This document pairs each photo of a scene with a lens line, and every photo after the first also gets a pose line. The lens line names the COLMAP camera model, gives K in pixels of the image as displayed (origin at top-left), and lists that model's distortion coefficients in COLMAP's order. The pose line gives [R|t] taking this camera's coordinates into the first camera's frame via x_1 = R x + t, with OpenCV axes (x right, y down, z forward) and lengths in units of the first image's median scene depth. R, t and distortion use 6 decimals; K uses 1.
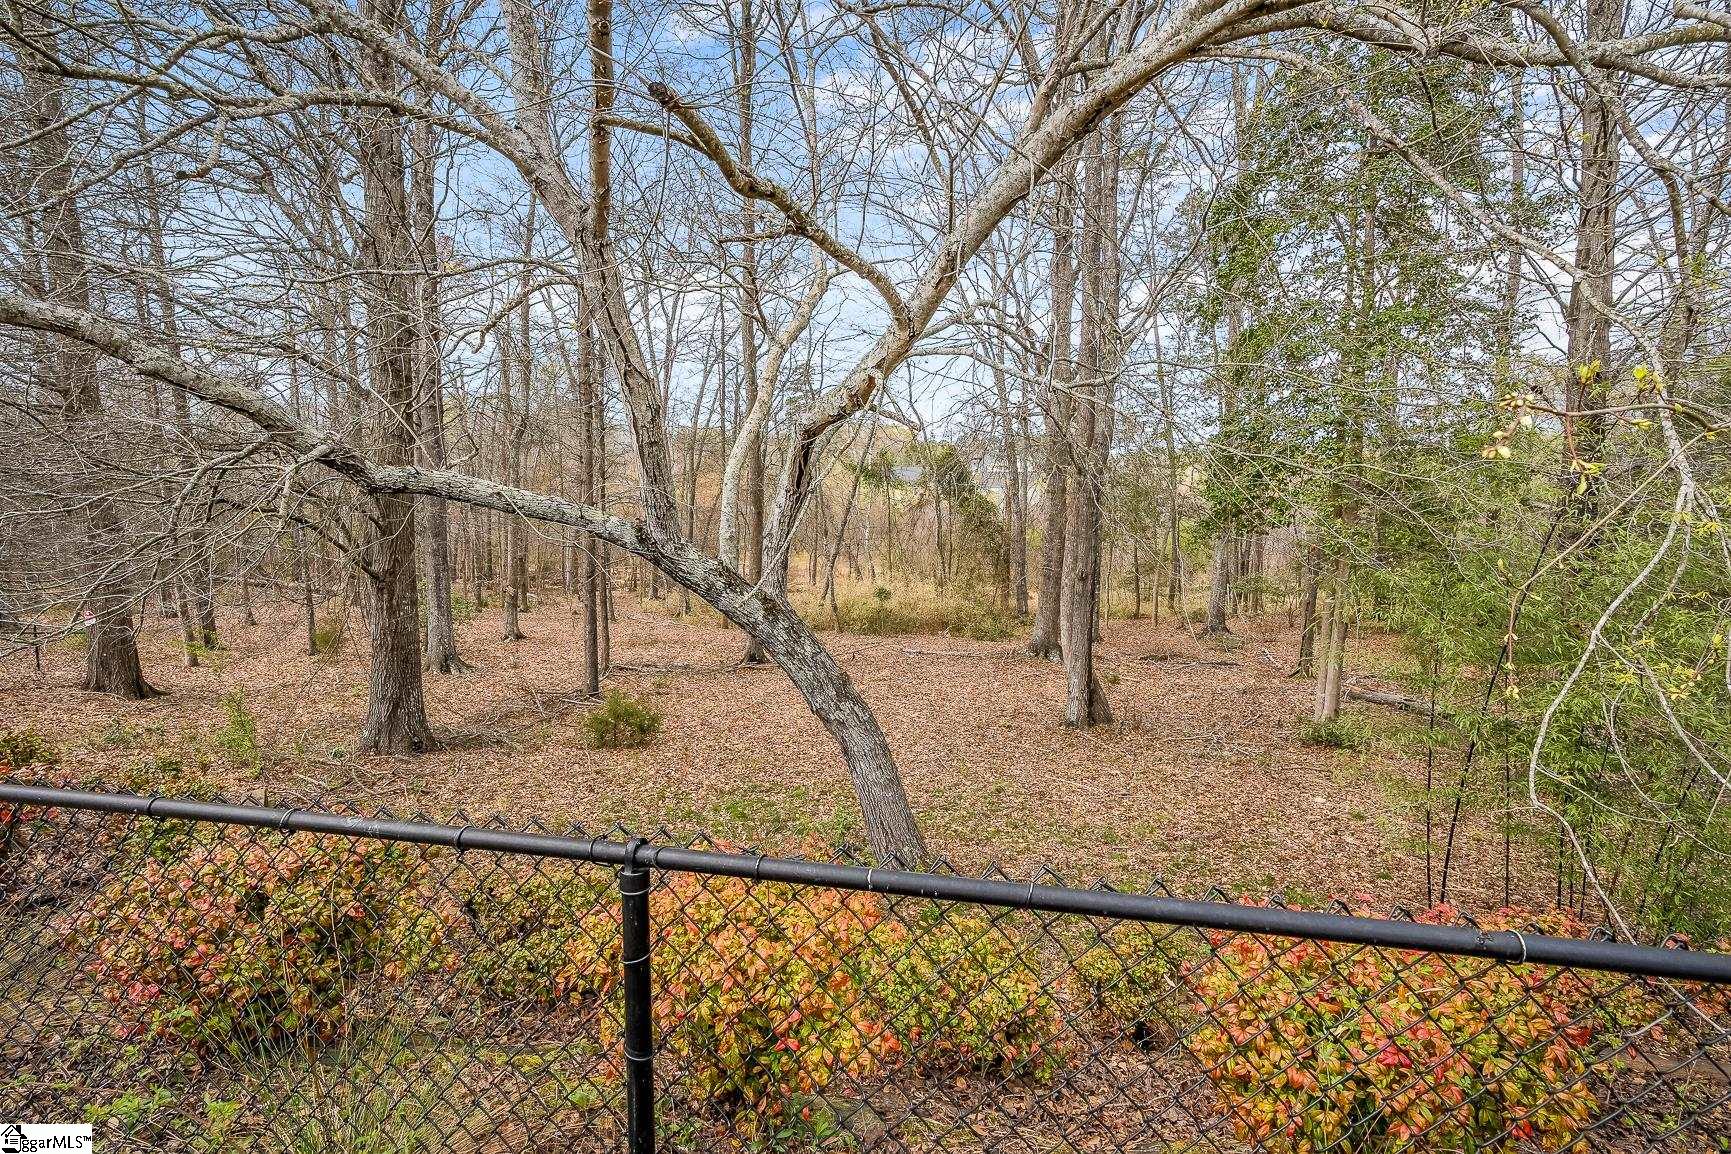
lens RADIAL K [[795.6, 0, 870.7], [0, 795.6, 569.1], [0, 0, 1]] dist [-0.013193, 0.002101]
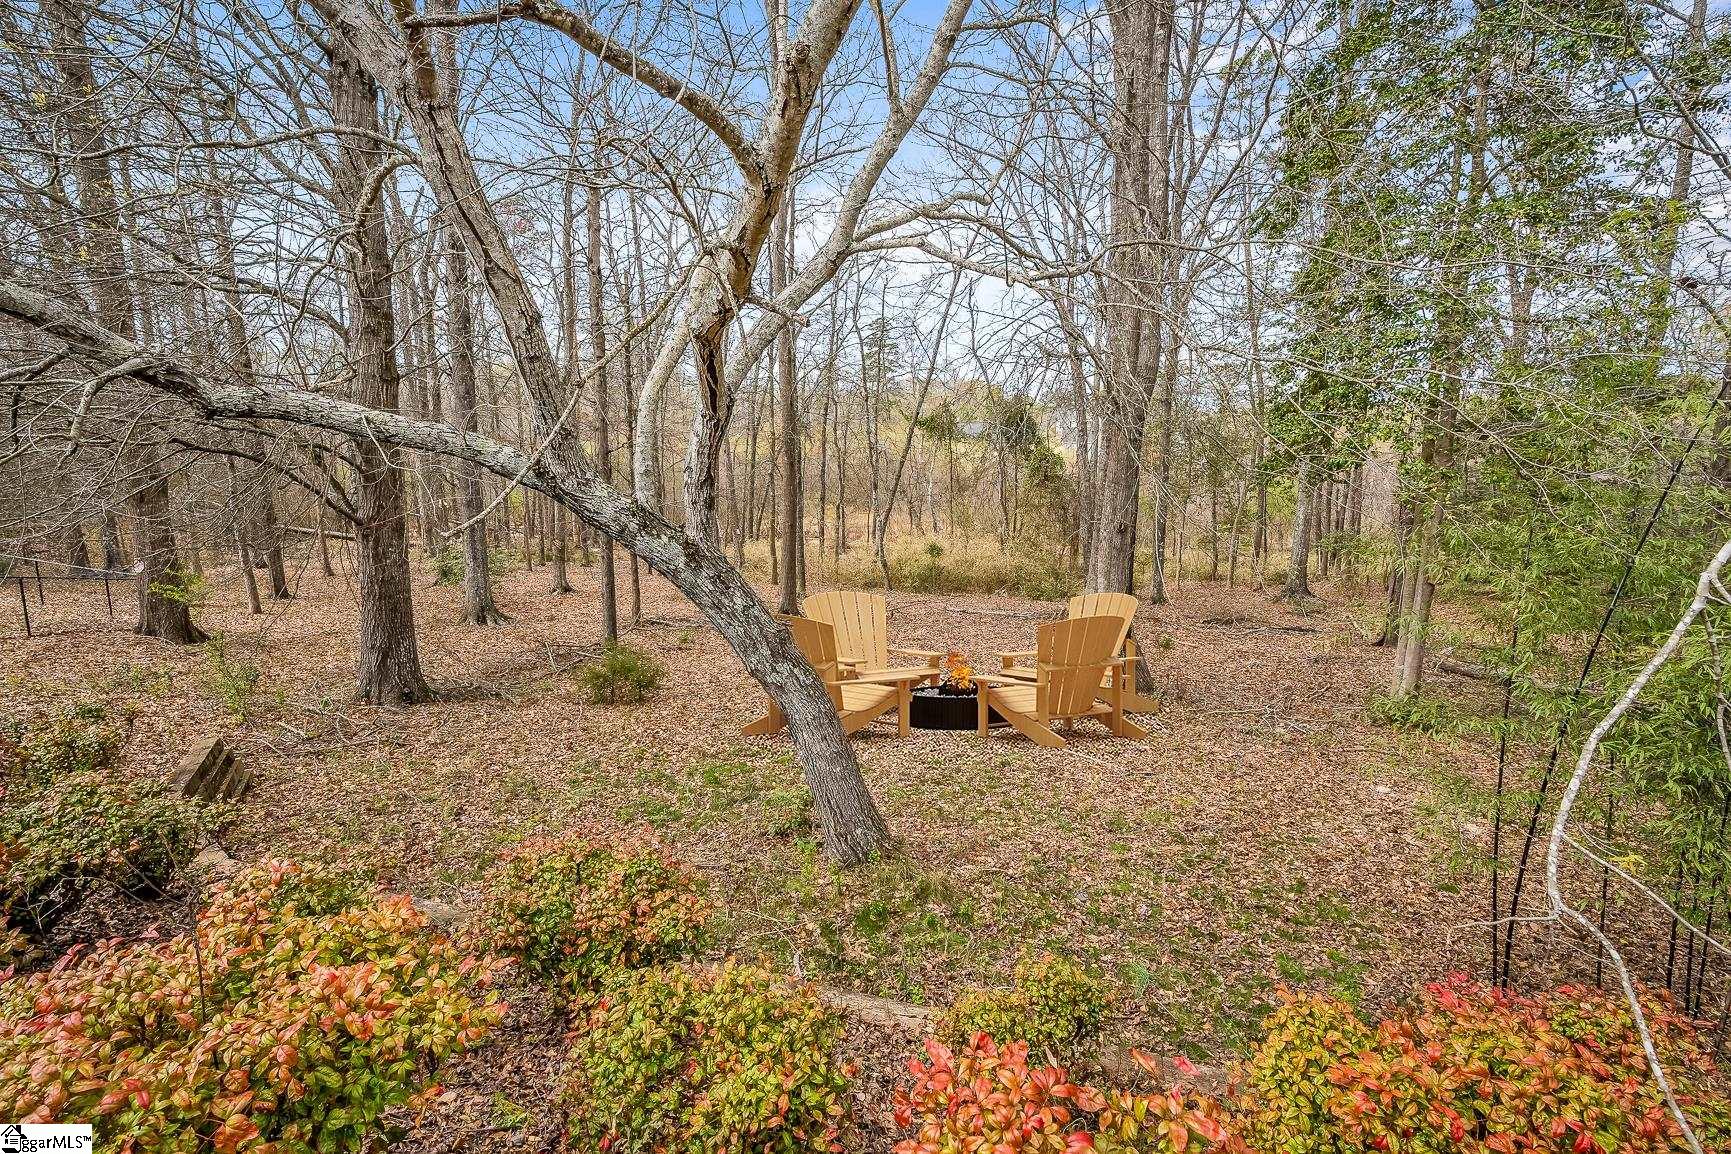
lens RADIAL K [[795.6, 0, 865.5], [0, 795.6, 572.4], [0, 0, 1]] dist [-0.013193, 0.002101]
pose [[0.993992, 0.011375, -0.108858, 0.096590], [-0.005307, 0.998424, 0.055872, 0.012315], [0.109322, -0.054959, 0.992486, 0.098376]]
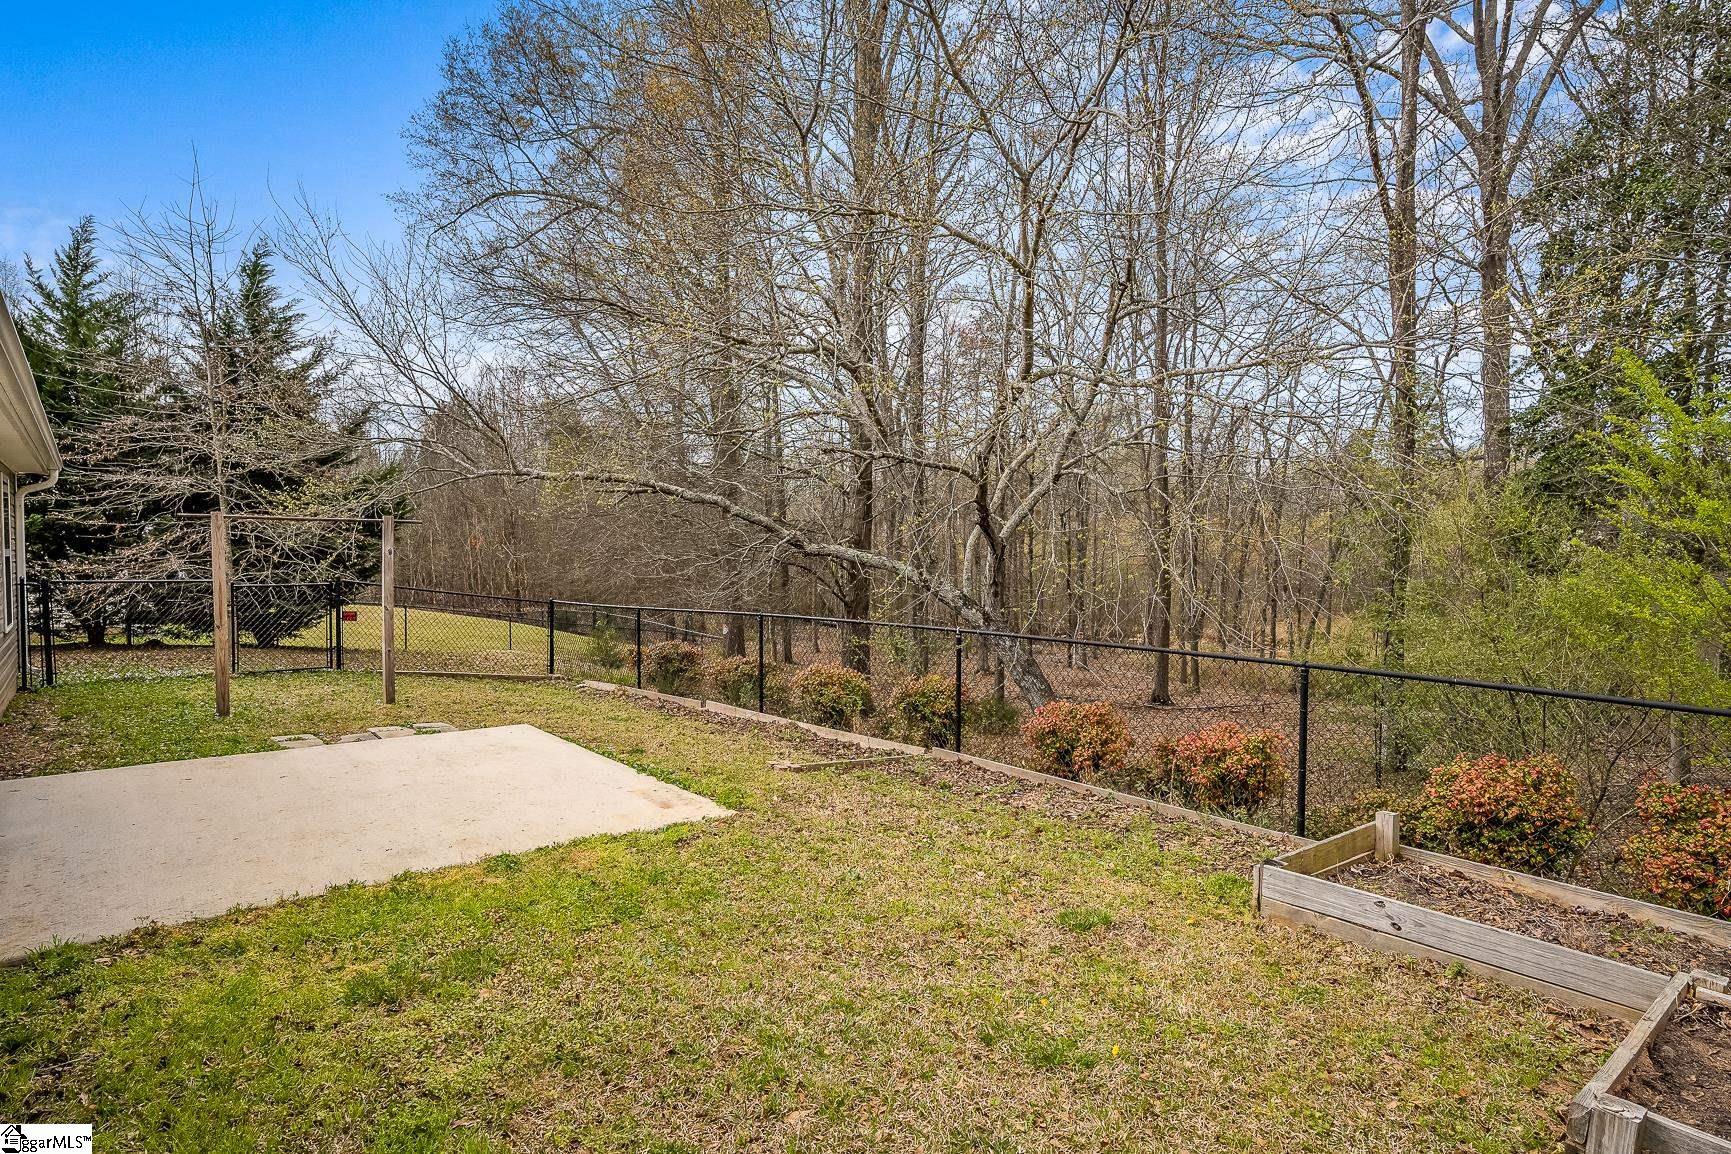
lens RADIAL K [[931.1, 0, 866.4], [0, 931.1, 577.0], [0, 0, 1]] dist [-0.000458, -0.000007]
pose [[0.799589, 0.007902, -0.600496, 0.575542], [-0.046115, 0.997769, -0.048274, 0.043880], [0.598775, 0.066291, 0.798169, -0.535514]]
